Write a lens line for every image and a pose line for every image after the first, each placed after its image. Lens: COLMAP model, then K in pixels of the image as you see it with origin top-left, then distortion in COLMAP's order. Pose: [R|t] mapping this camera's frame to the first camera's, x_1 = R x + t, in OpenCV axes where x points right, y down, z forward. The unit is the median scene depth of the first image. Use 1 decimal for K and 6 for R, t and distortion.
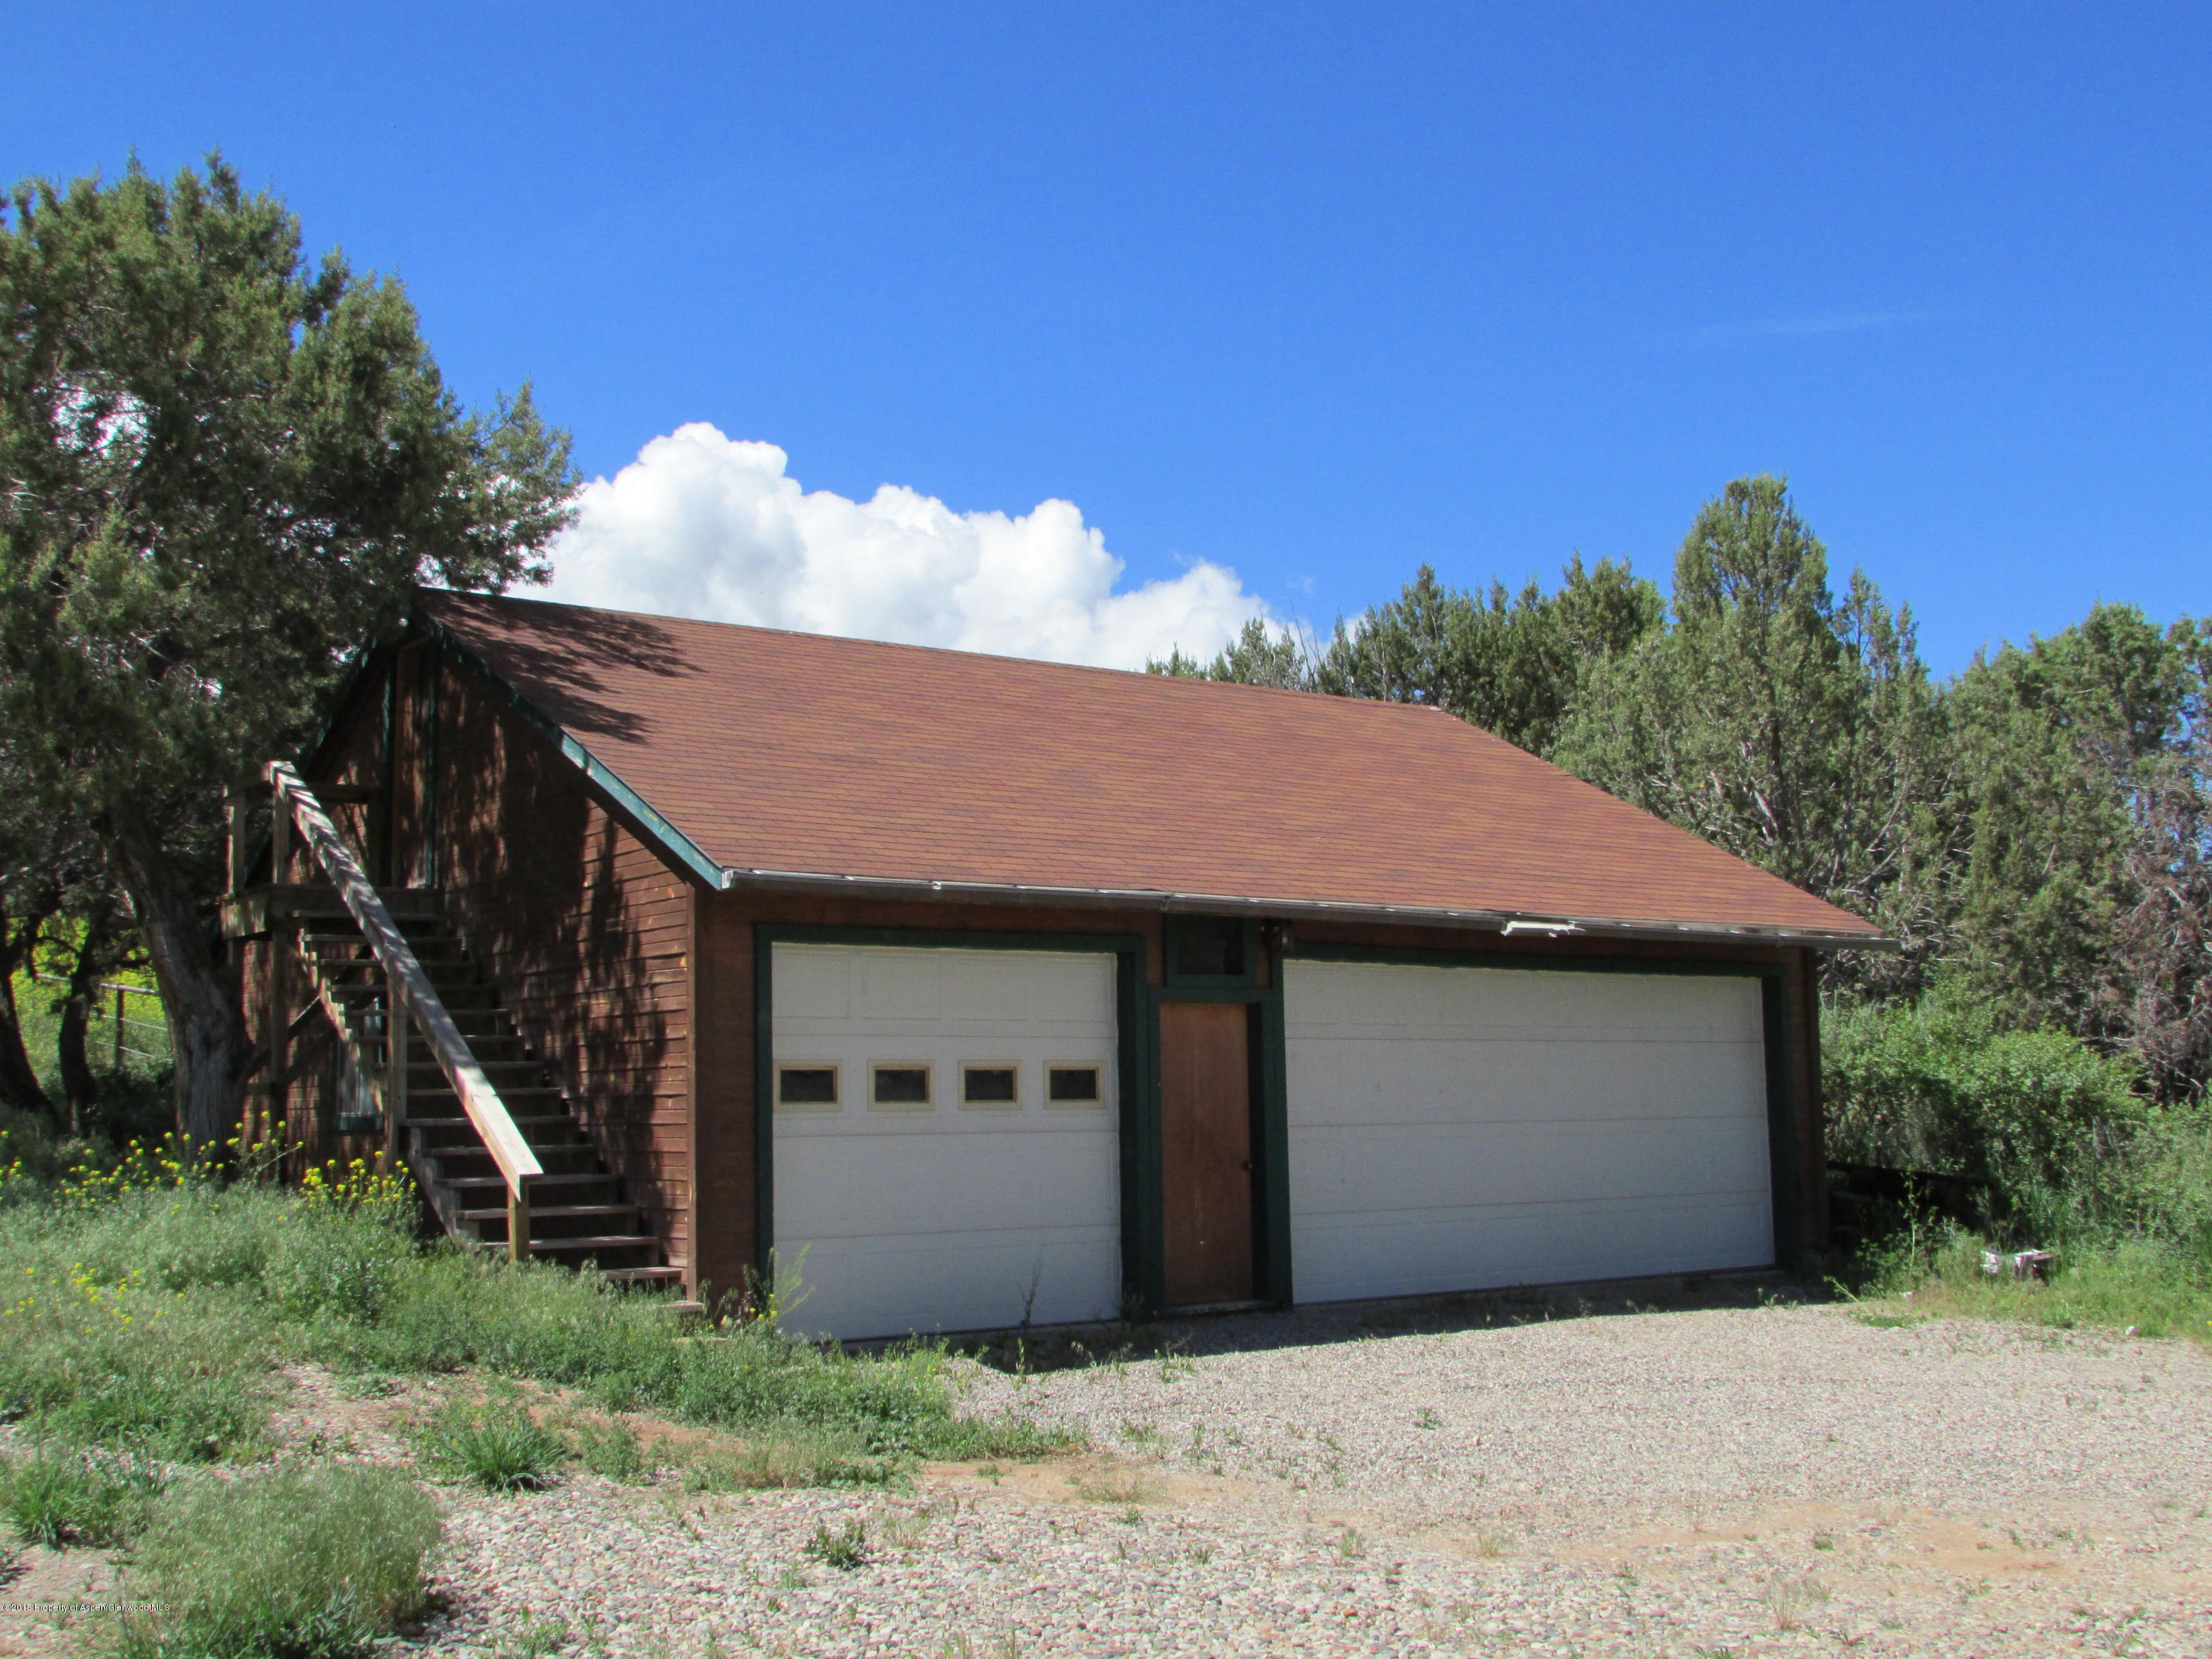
lens RADIAL K [[2457.8, 0, 1104.1], [0, 2457.8, 824.1], [0, 0, 1]] dist [-0.029294, 0.000000]
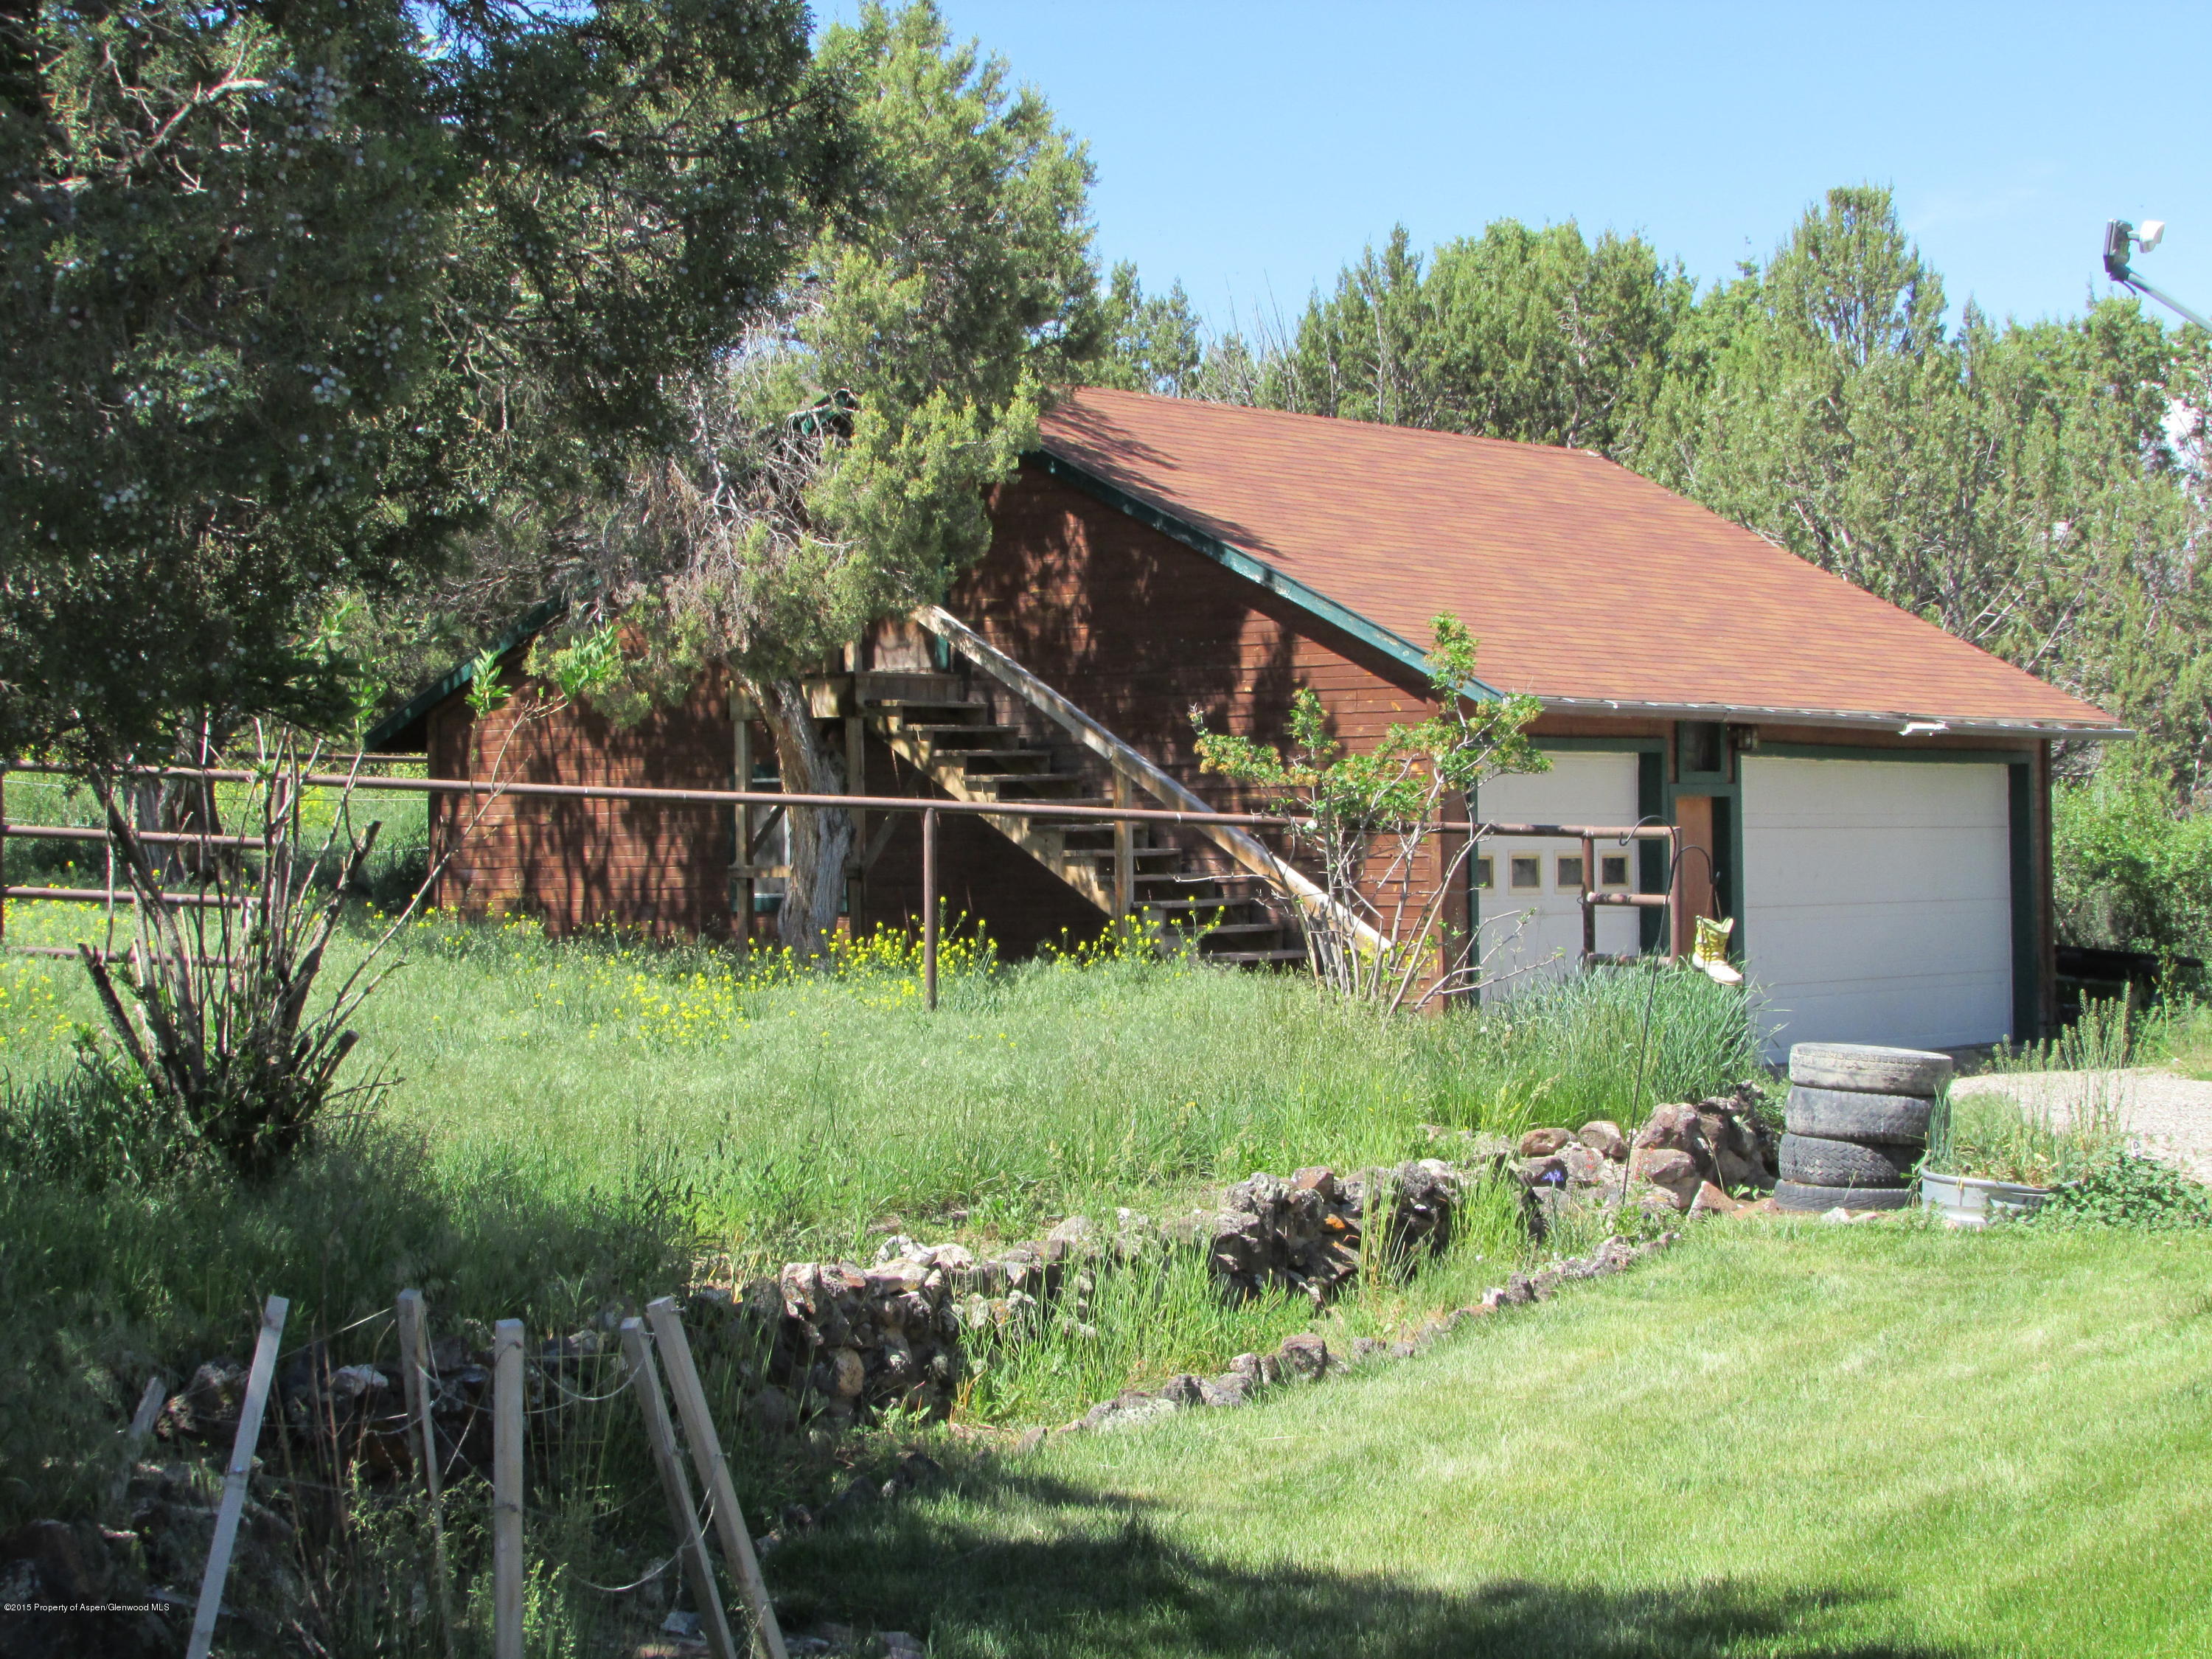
lens RADIAL K [[4911.4, 0, 1106.6], [0, 4911.4, 831.9], [0, 0, 1]] dist [0.019534, 0.000000]
pose [[0.944439, 0.006623, 0.328621, -0.787144], [-0.042499, 0.993865, 0.102111, -0.106245], [-0.325929, -0.110403, 0.938926, -0.837179]]
